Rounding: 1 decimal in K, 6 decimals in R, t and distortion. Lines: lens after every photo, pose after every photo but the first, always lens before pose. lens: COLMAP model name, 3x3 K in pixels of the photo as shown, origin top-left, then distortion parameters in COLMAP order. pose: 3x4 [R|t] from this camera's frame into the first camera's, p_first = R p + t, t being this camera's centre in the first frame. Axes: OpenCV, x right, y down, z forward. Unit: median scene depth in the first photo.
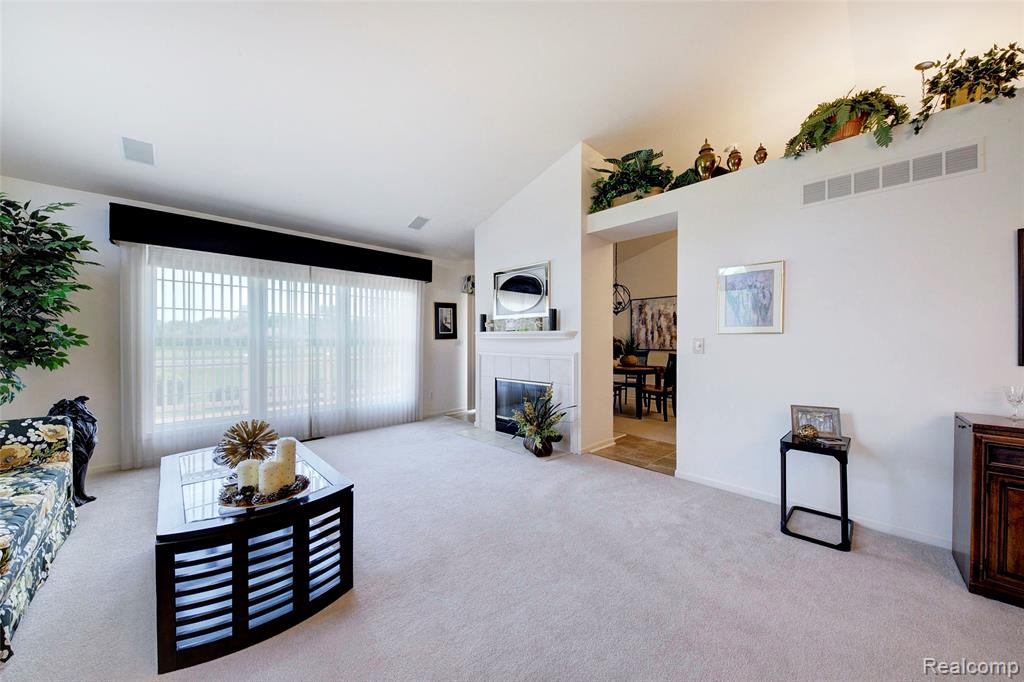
lens RADIAL K [[354.2, 0, 527.8], [0, 354.2, 343.8], [0, 0, 1]] dist [0.002282, -0.003554]
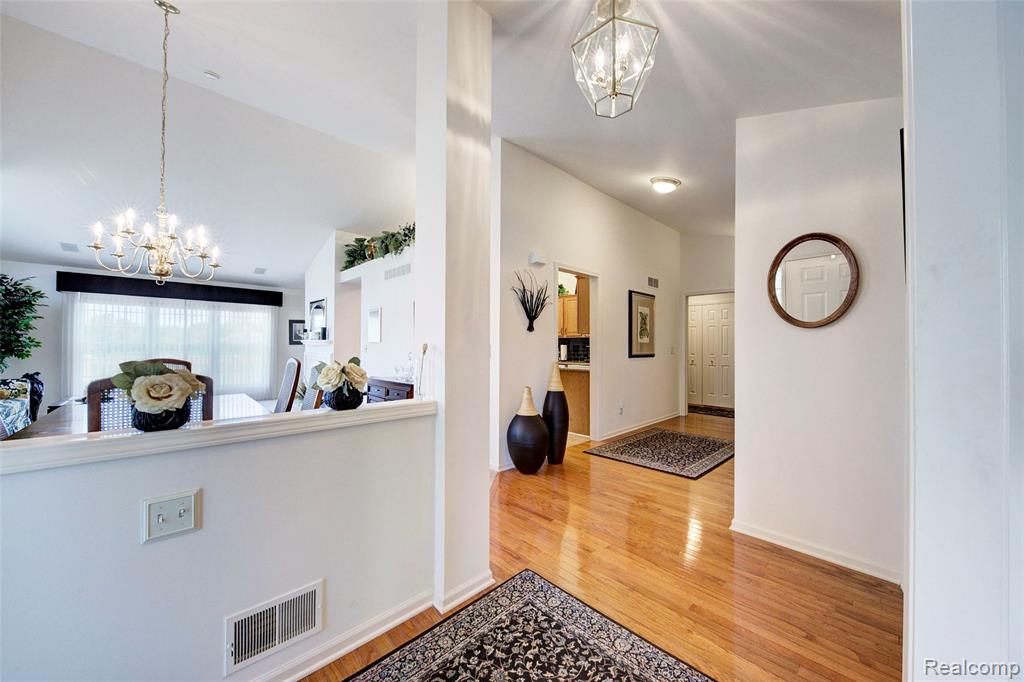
lens RADIAL K [[354.2, 0, 517.0], [0, 354.2, 344.8], [0, 0, 1]] dist [0.002282, -0.003554]
pose [[0.999990, 0.004303, 0.001349, 1.460146], [-0.004284, 0.999887, -0.014432, 0.009491], [-0.001411, 0.014426, 0.999895, -1.005053]]
